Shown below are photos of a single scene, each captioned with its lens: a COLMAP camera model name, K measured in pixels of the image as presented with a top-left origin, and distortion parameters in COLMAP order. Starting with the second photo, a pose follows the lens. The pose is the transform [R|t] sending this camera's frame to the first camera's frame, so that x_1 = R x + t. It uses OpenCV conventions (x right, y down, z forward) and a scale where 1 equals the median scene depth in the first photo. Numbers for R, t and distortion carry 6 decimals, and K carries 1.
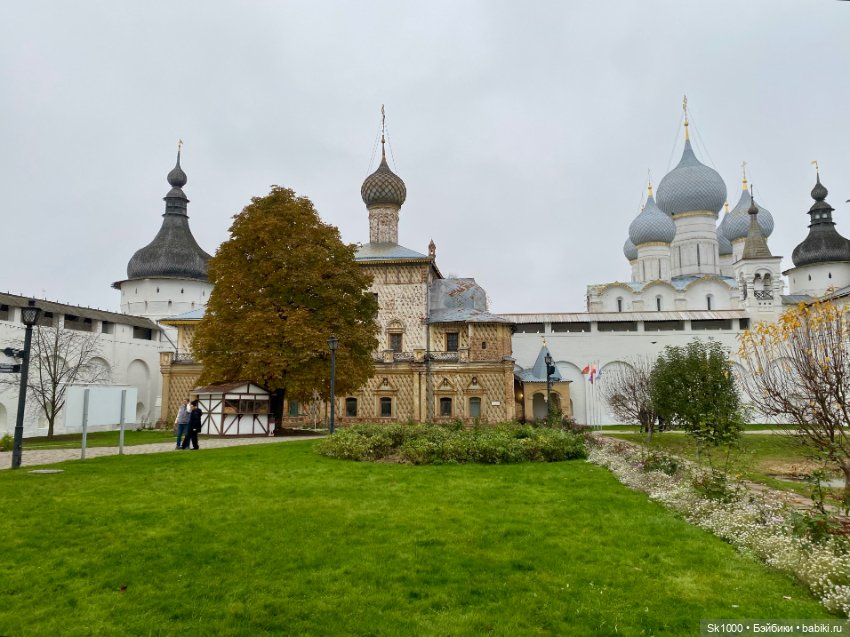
lens RADIAL K [[686.2, 0, 425.0], [0, 686.2, 318.5], [0, 0, 1]] dist [0.002178, 0.002912]
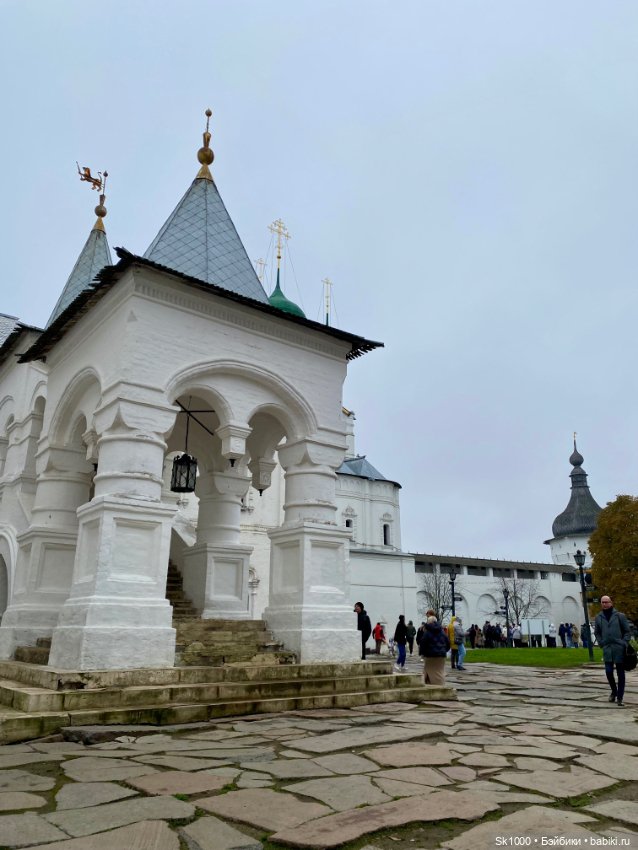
lens RADIAL K [[627.3, 0, 319.0], [0, 627.3, 425.0], [0, 0, 1]] dist [0.005645, 0.002616]
pose [[0.705773, -0.212974, -0.675668, 0.181527], [0.079393, 0.971512, -0.223296, -0.037329], [0.703976, 0.103953, 0.702575, -0.333639]]
